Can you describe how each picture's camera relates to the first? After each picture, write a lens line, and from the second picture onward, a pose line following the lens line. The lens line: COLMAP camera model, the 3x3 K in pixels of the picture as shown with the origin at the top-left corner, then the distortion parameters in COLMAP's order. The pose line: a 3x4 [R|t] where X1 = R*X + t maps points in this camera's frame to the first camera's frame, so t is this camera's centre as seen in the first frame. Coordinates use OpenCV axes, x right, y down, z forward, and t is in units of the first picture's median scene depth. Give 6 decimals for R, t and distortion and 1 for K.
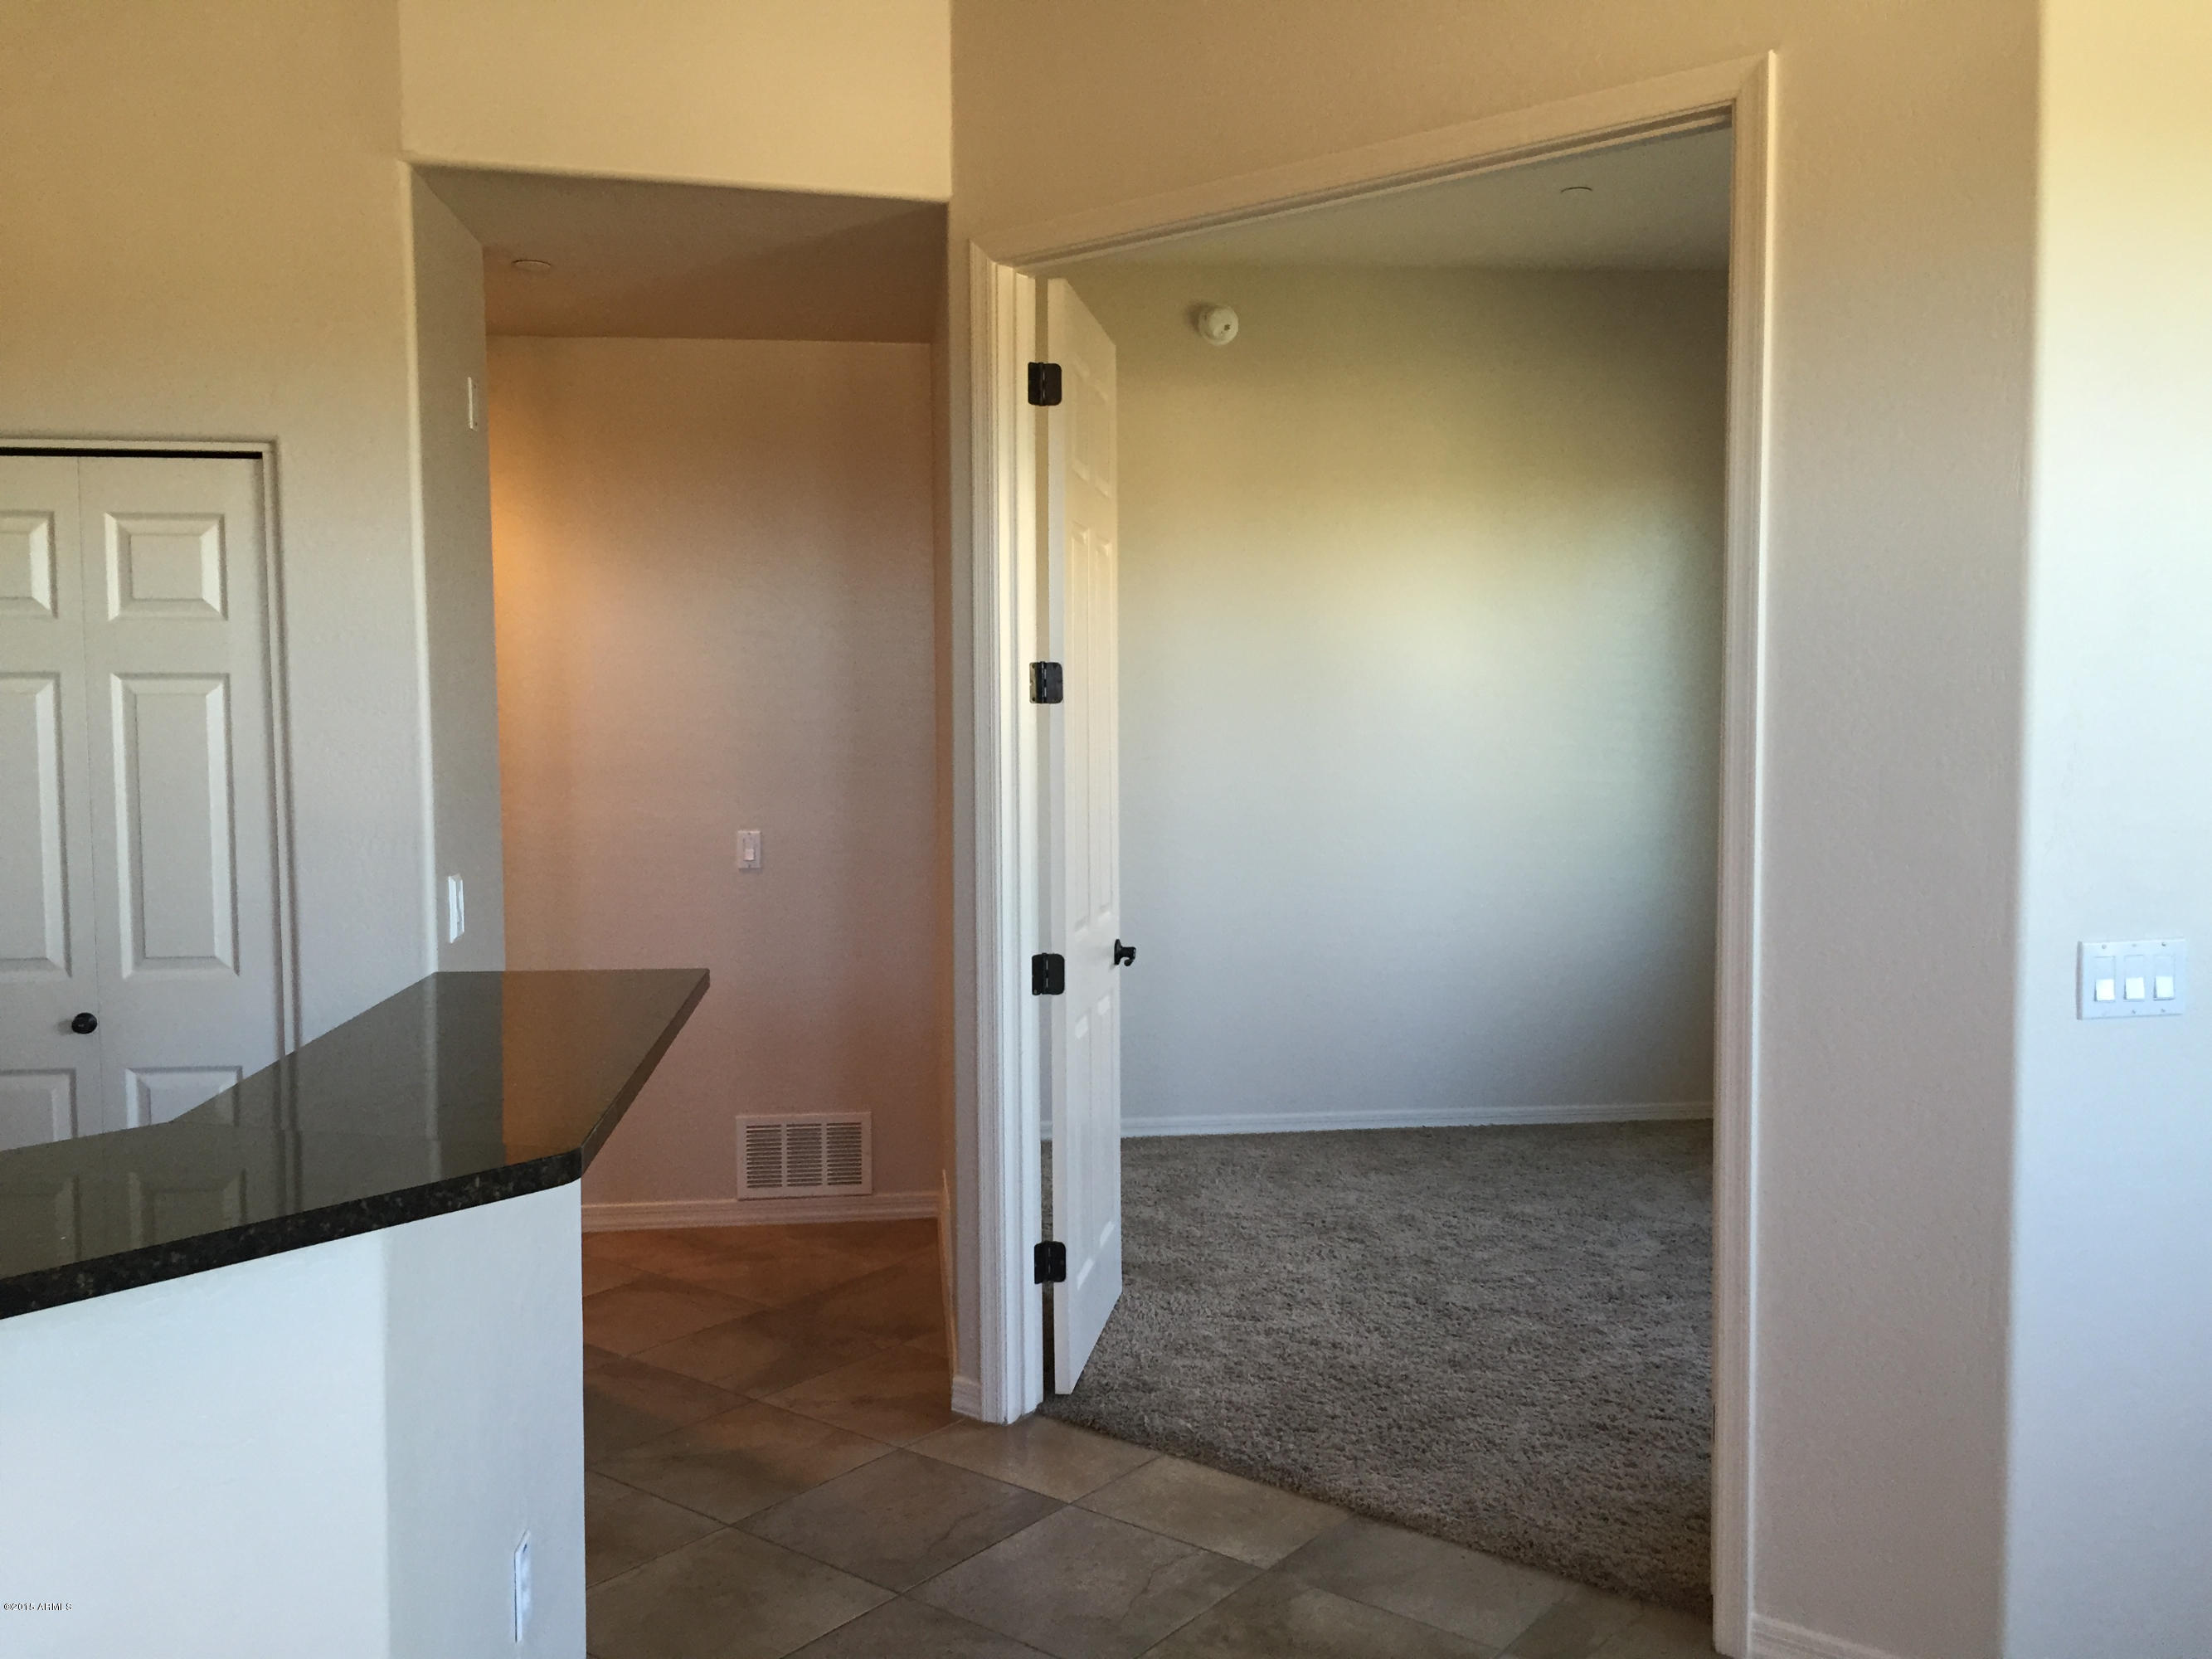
lens RADIAL K [[1878.0, 0, 1104.2], [0, 1878.0, 833.7], [0, 0, 1]] dist [0.073209, -0.078290]
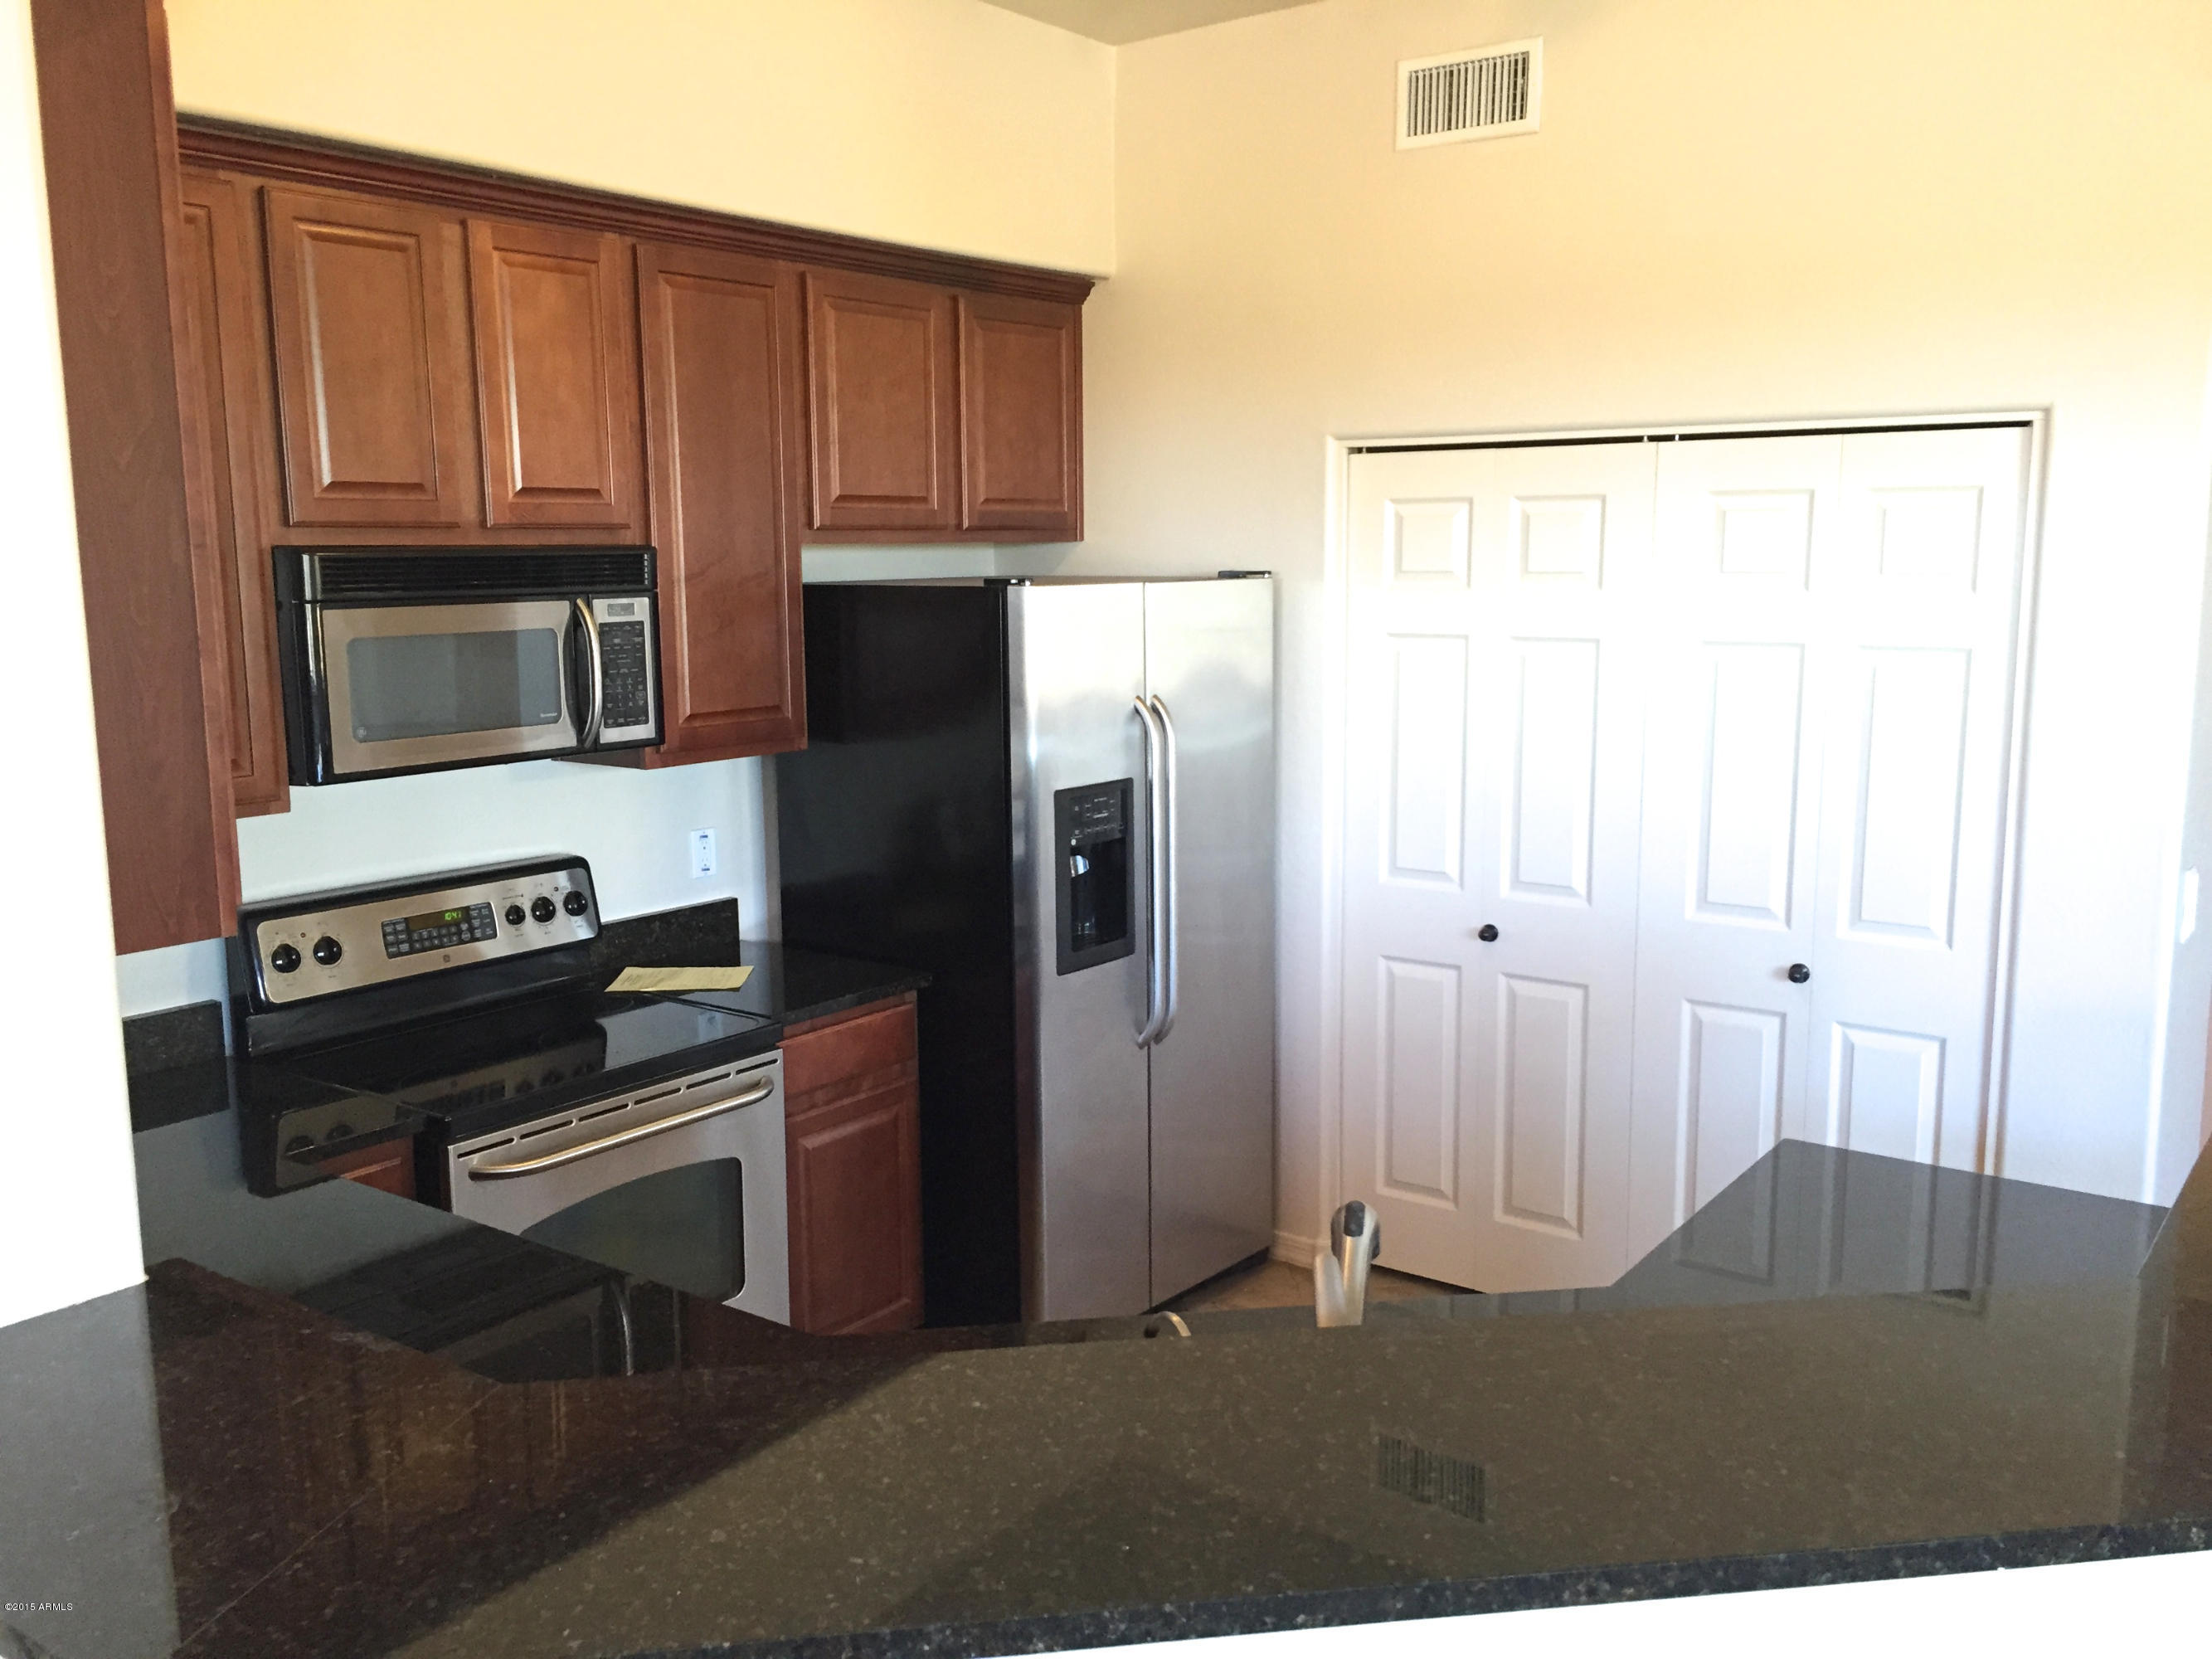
lens RADIAL K [[1878.0, 0, 1101.3], [0, 1878.0, 830.4], [0, 0, 1]] dist [0.073209, -0.078290]
pose [[0.732511, 0.103110, -0.672902, -0.116277], [-0.040920, 0.993345, 0.107667, -0.077993], [0.679525, -0.051332, 0.731855, -0.036377]]
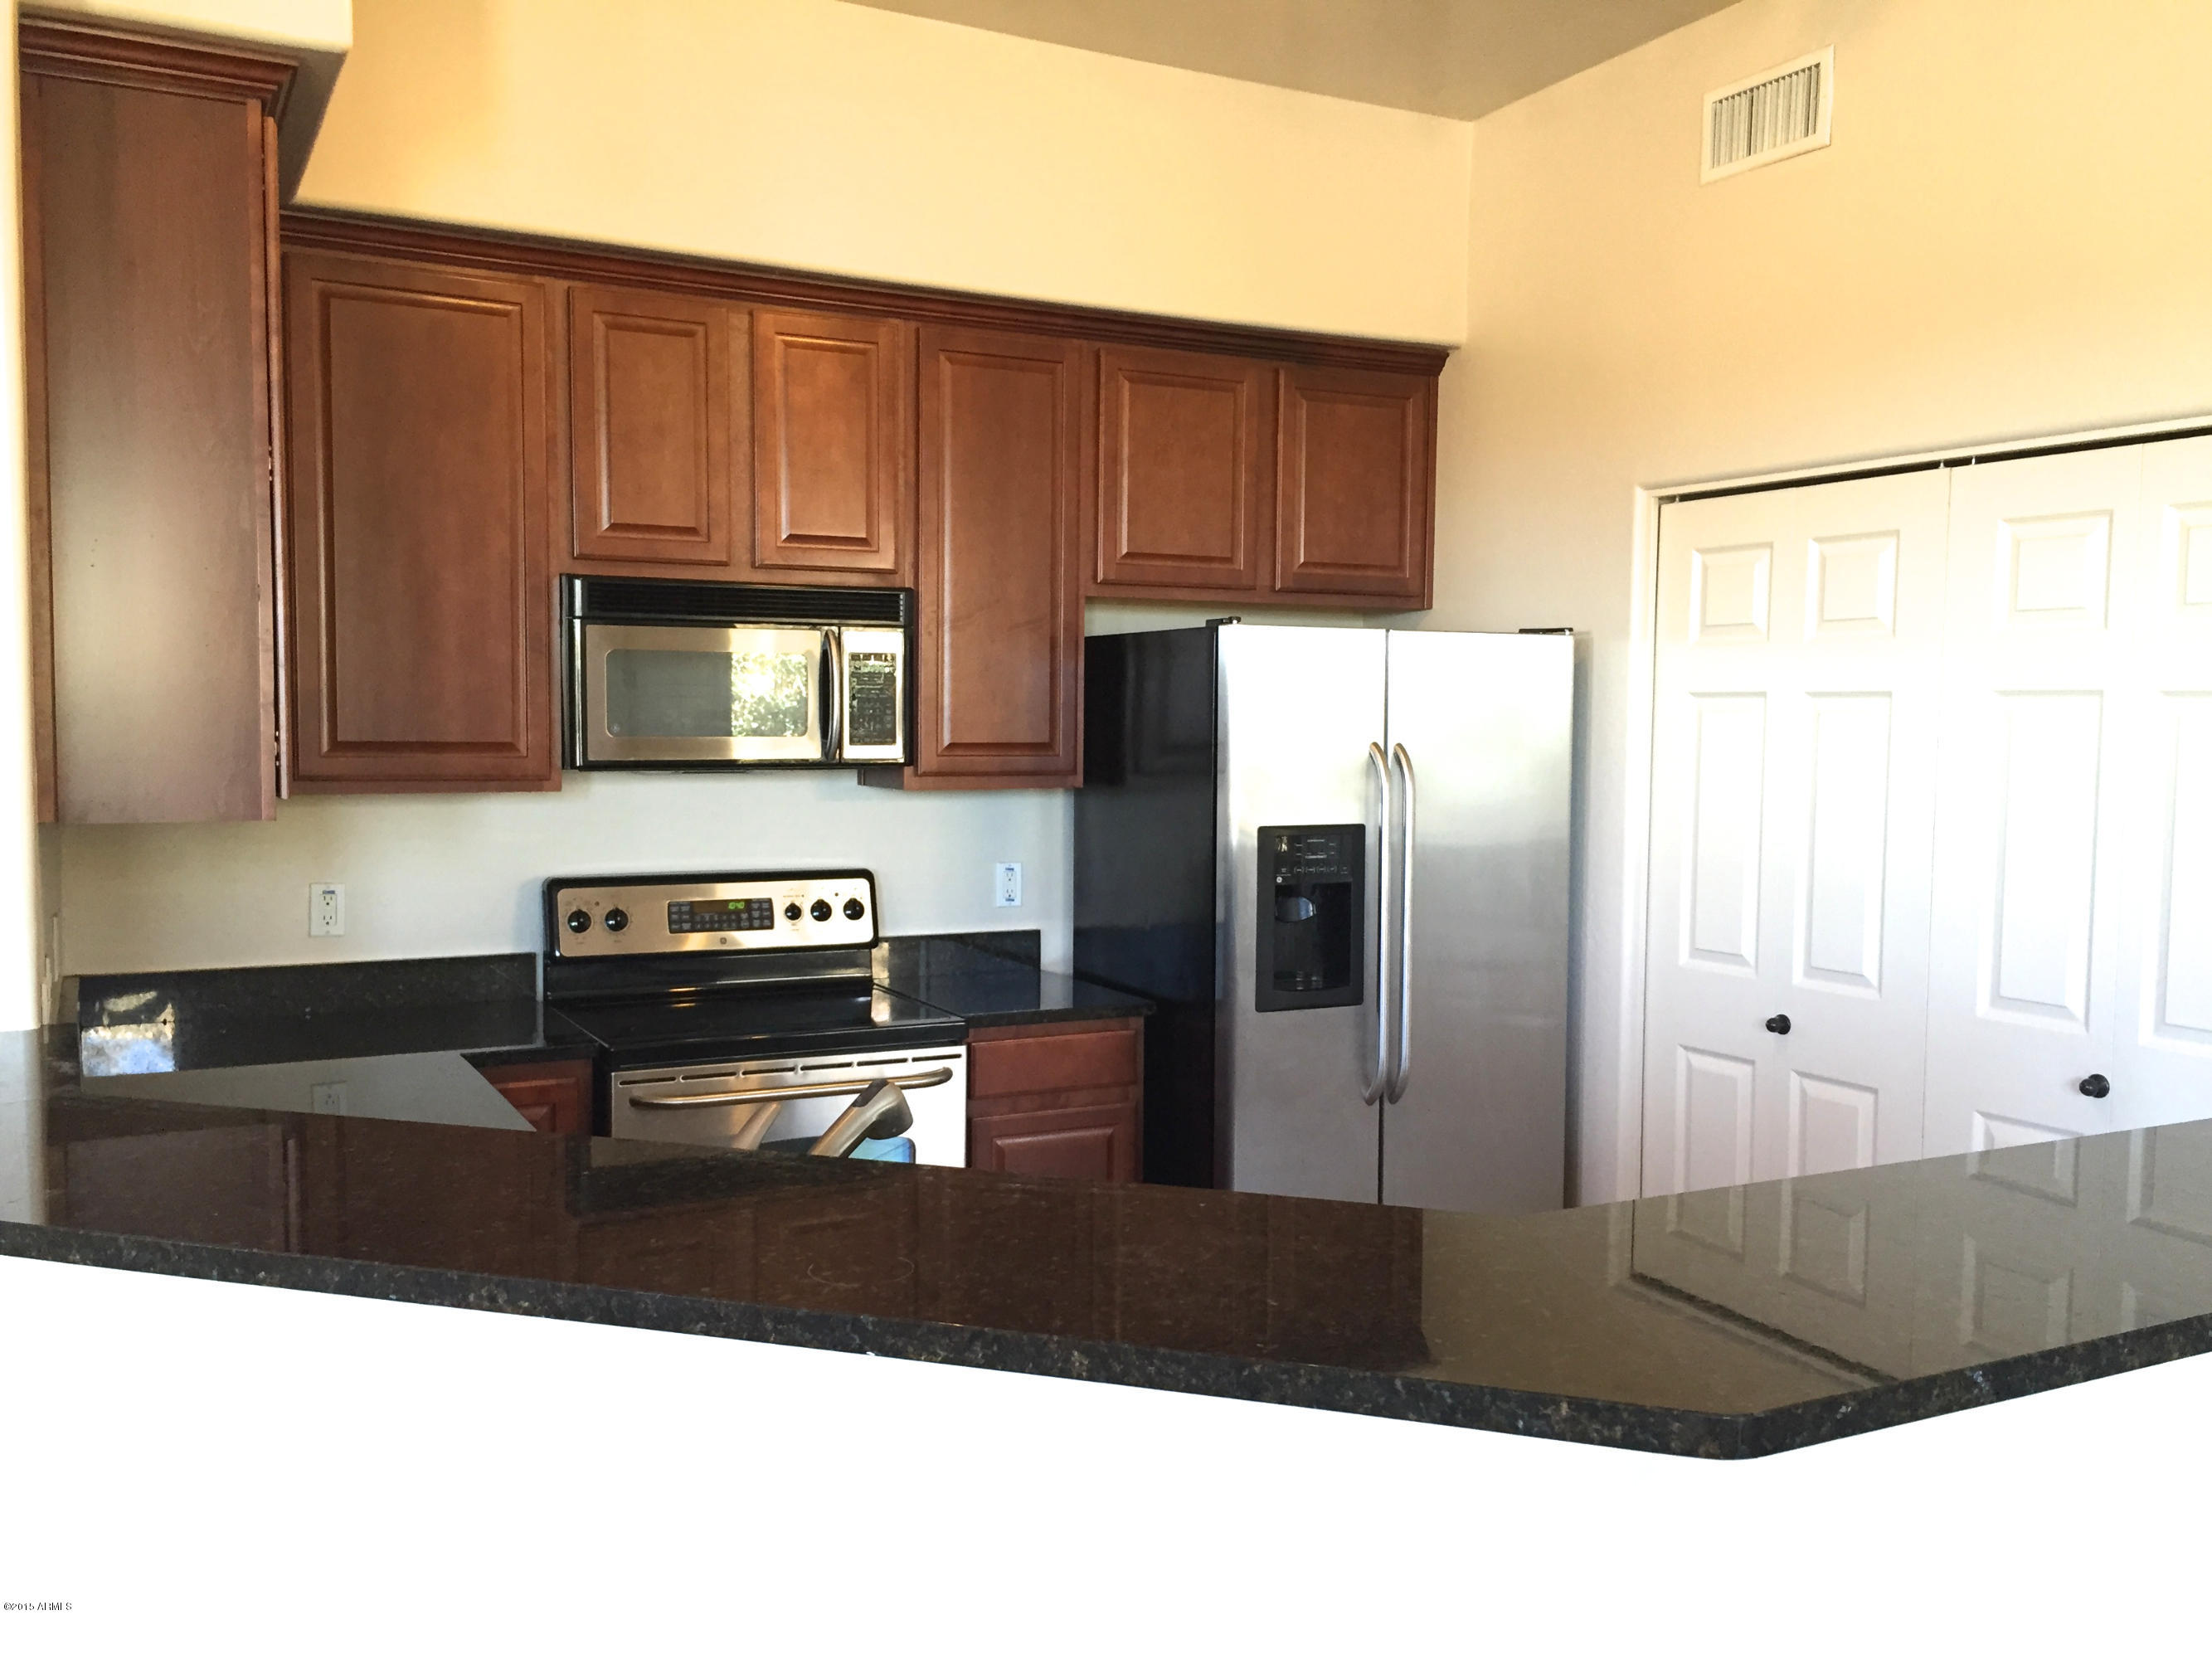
lens RADIAL K [[1878.0, 0, 1088.3], [0, 1878.0, 833.4], [0, 0, 1]] dist [0.073209, -0.078290]
pose [[0.360606, 0.067931, -0.930241, 0.111208], [-0.072066, 0.996392, 0.044826, -0.022976], [0.929930, 0.050875, 0.364201, 0.237907]]
